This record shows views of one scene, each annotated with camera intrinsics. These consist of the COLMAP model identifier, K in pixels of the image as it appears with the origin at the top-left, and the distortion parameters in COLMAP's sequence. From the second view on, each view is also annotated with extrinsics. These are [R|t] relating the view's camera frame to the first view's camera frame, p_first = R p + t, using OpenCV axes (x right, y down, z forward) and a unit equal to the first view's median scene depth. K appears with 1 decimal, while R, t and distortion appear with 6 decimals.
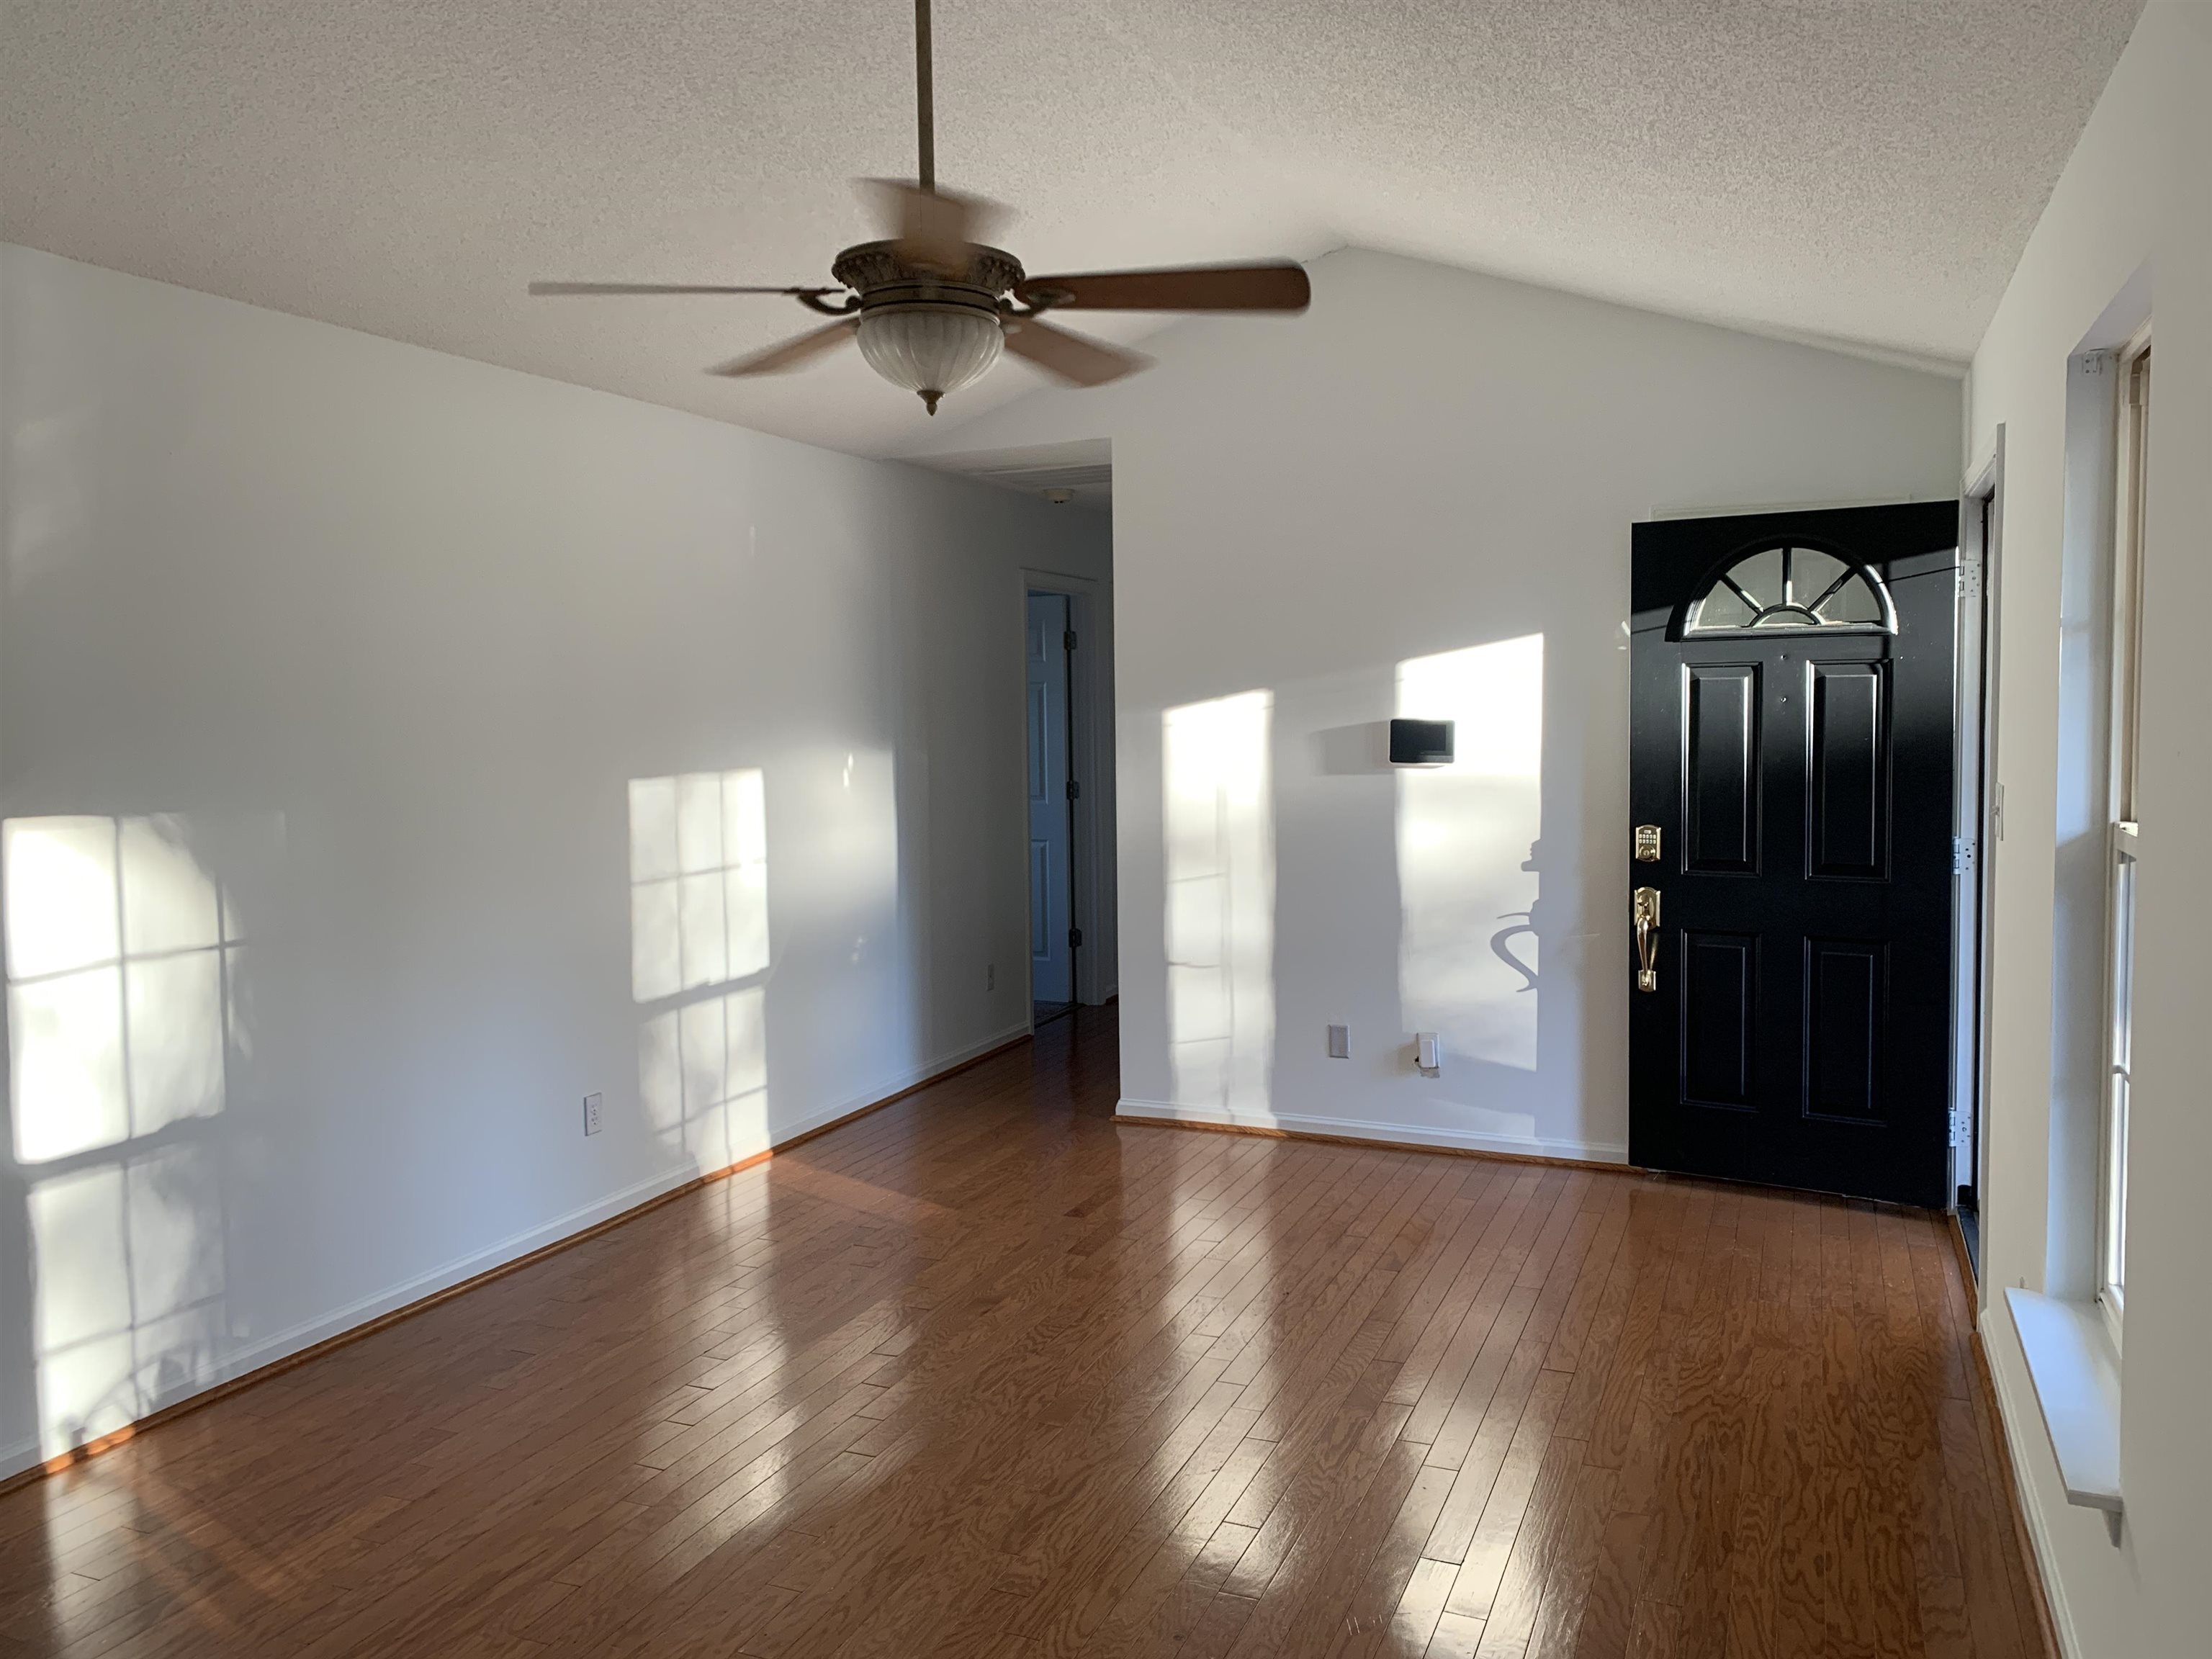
lens RADIAL K [[1688.8, 0, 1112.2], [0, 1688.8, 840.4], [0, 0, 1]] dist [0.061998, -0.036518]
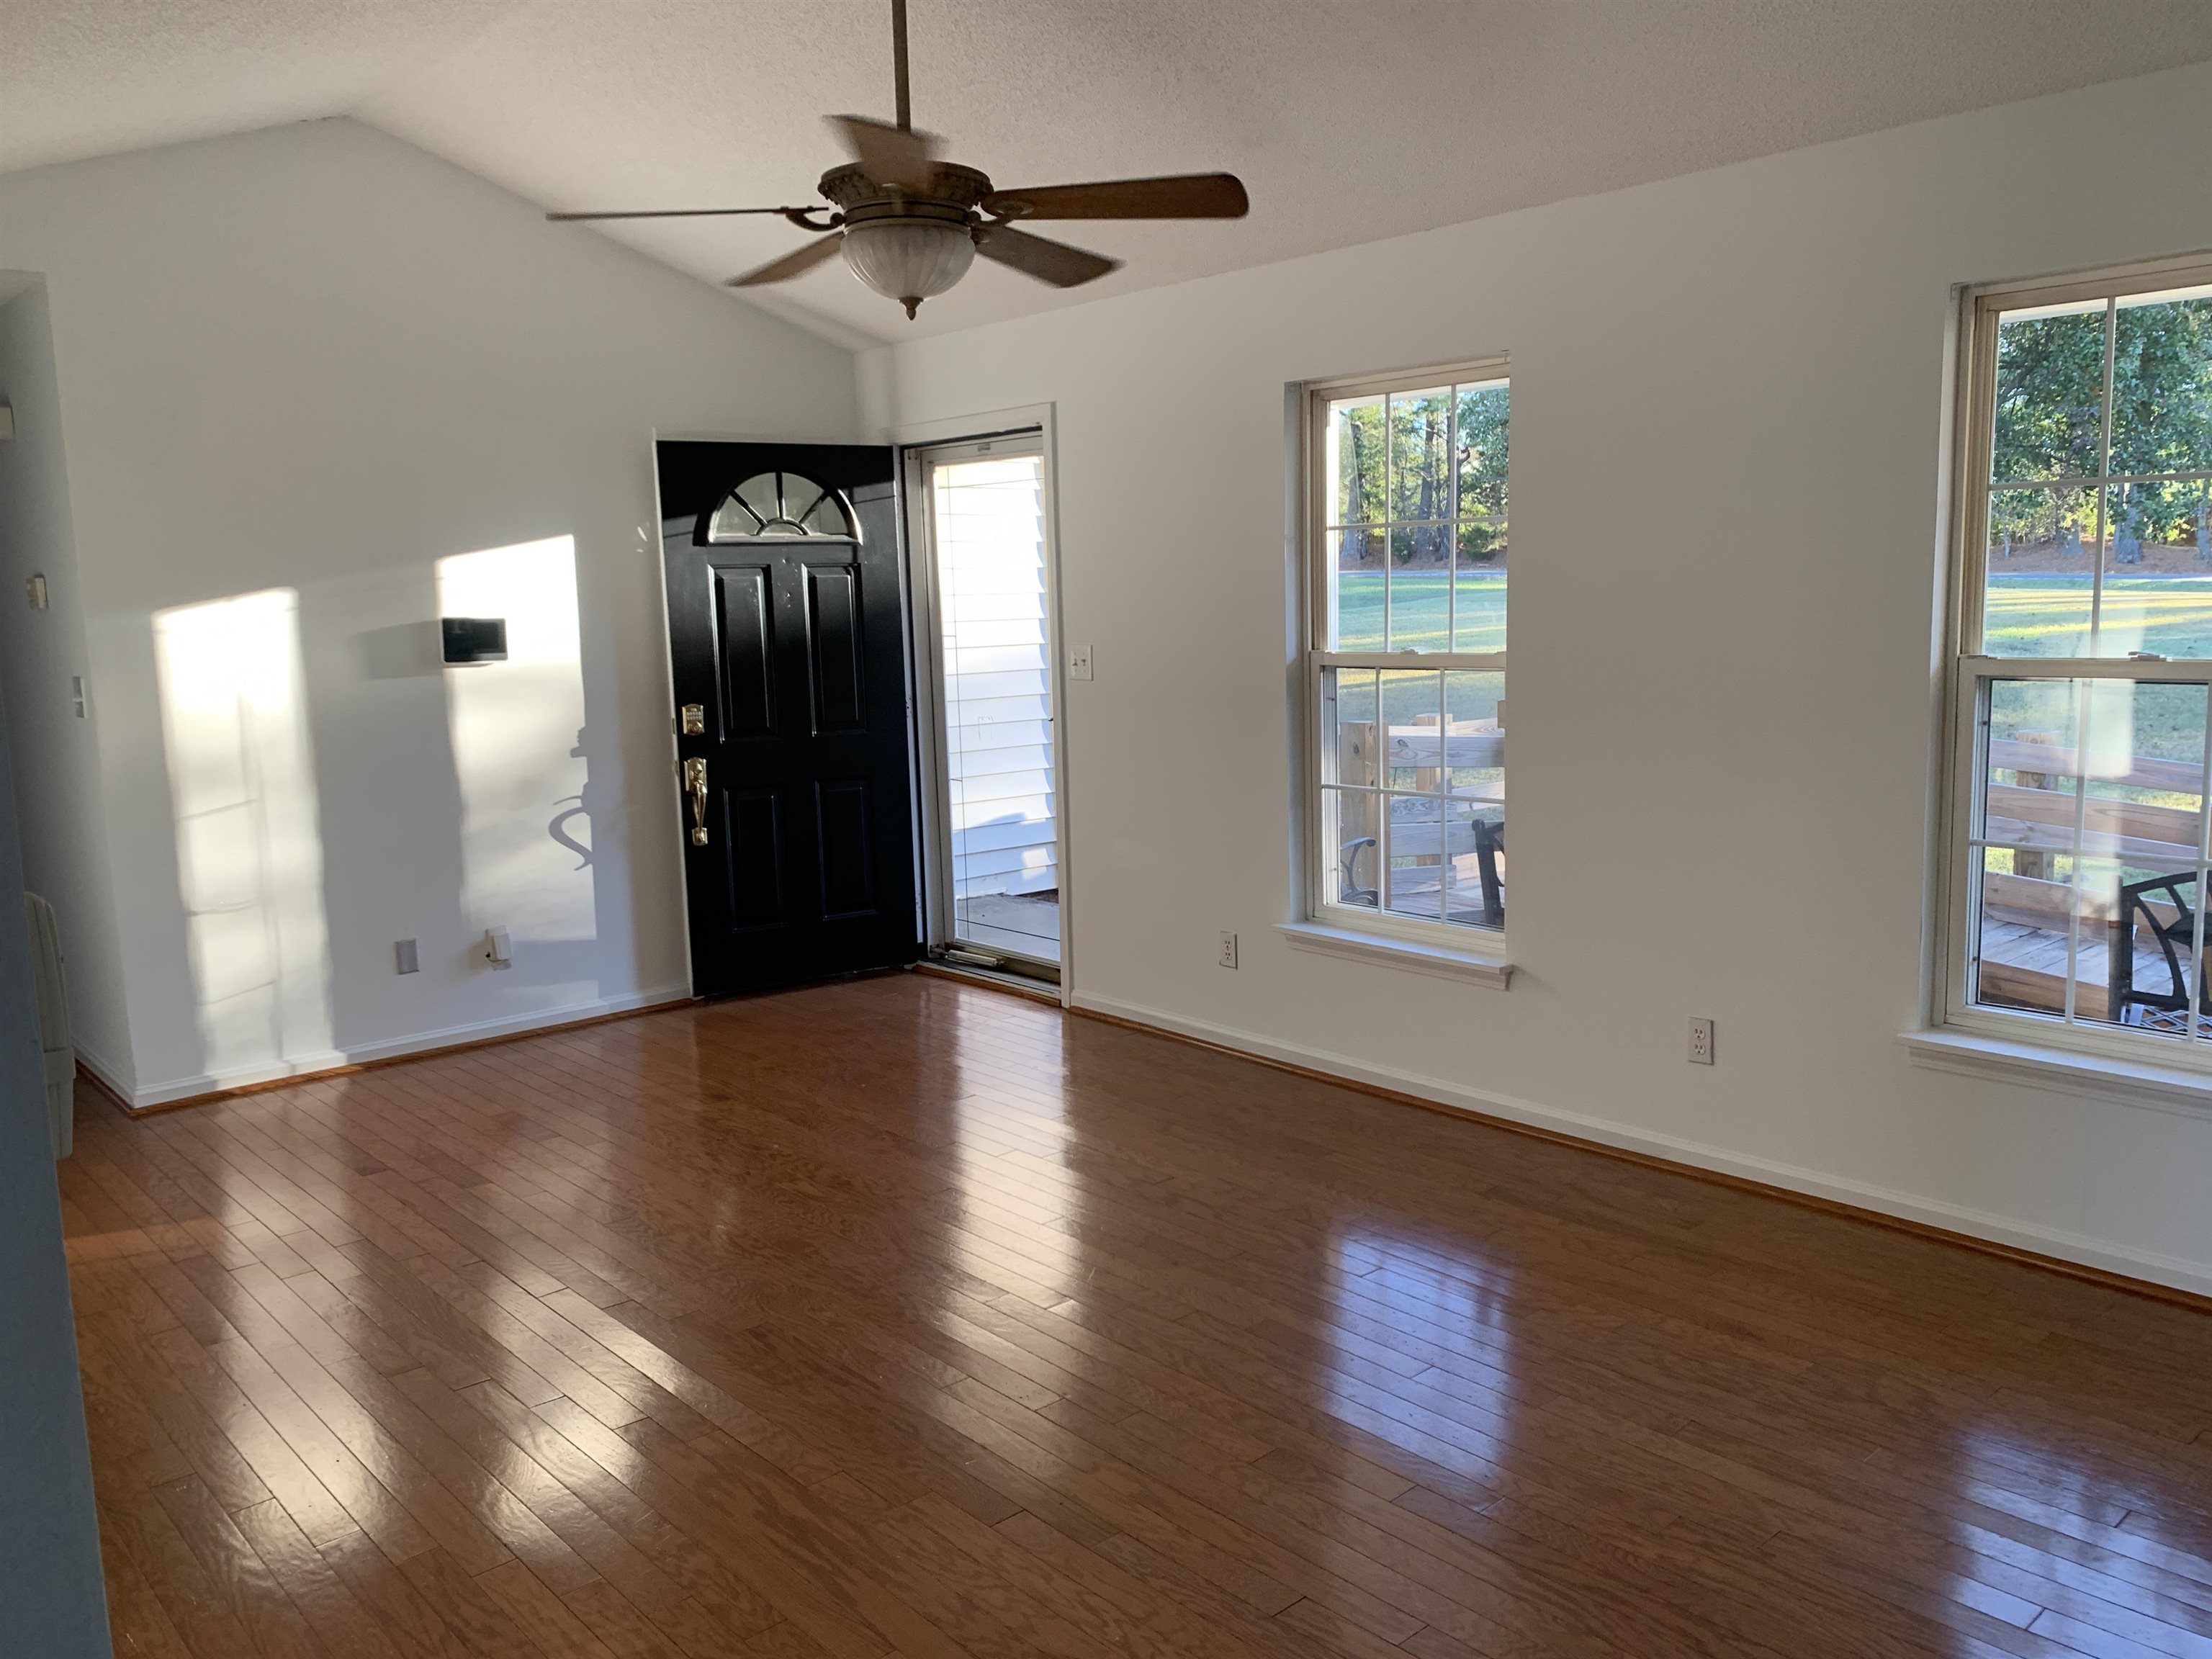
lens RADIAL K [[1688.8, 0, 1117.2], [0, 1688.8, 816.7], [0, 0, 1]] dist [0.061998, -0.036518]
pose [[0.433587, -0.131325, 0.891491, -0.579481], [0.088882, 0.990732, 0.102715, -0.024984], [-0.896718, 0.034702, 0.441240, 0.218393]]
